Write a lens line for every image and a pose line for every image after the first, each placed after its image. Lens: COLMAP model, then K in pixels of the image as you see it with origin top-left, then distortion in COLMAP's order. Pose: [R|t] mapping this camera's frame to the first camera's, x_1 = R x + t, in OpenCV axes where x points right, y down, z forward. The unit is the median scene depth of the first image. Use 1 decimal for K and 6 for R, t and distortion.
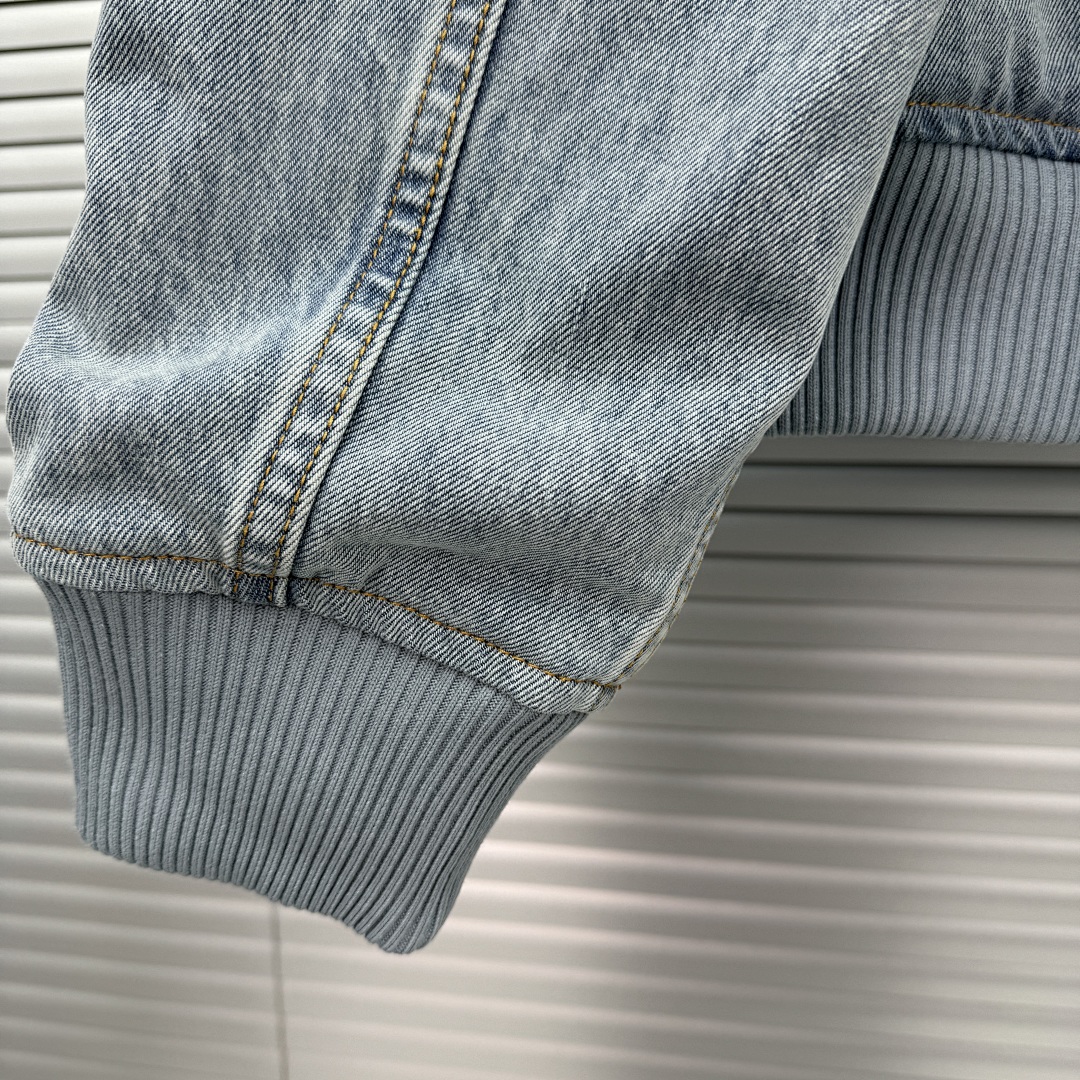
lens RADIAL K [[1020.6, 0, 540.0], [0, 1020.6, 540.0], [0, 0, 1]] dist [0.143428, -0.314866]
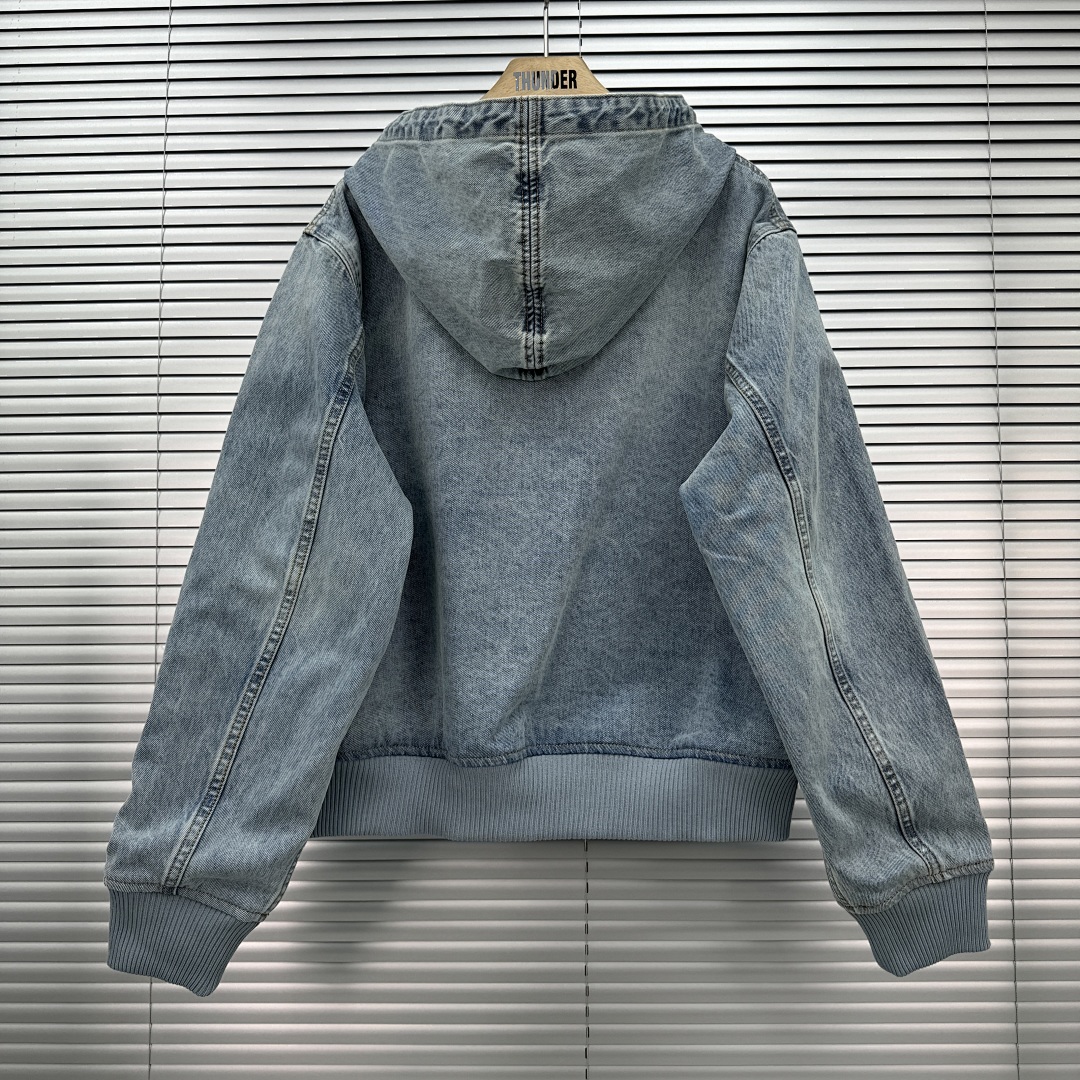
lens RADIAL K [[1020.6, 0, 540.0], [0, 1020.6, 540.0], [0, 0, 1]] dist [0.143428, -0.314866]
pose [[0.988418, 0.012608, 0.151234, 0.503554], [0.023420, 0.971932, -0.234095, -0.290250], [-0.149940, 0.234925, 0.960379, -3.291037]]
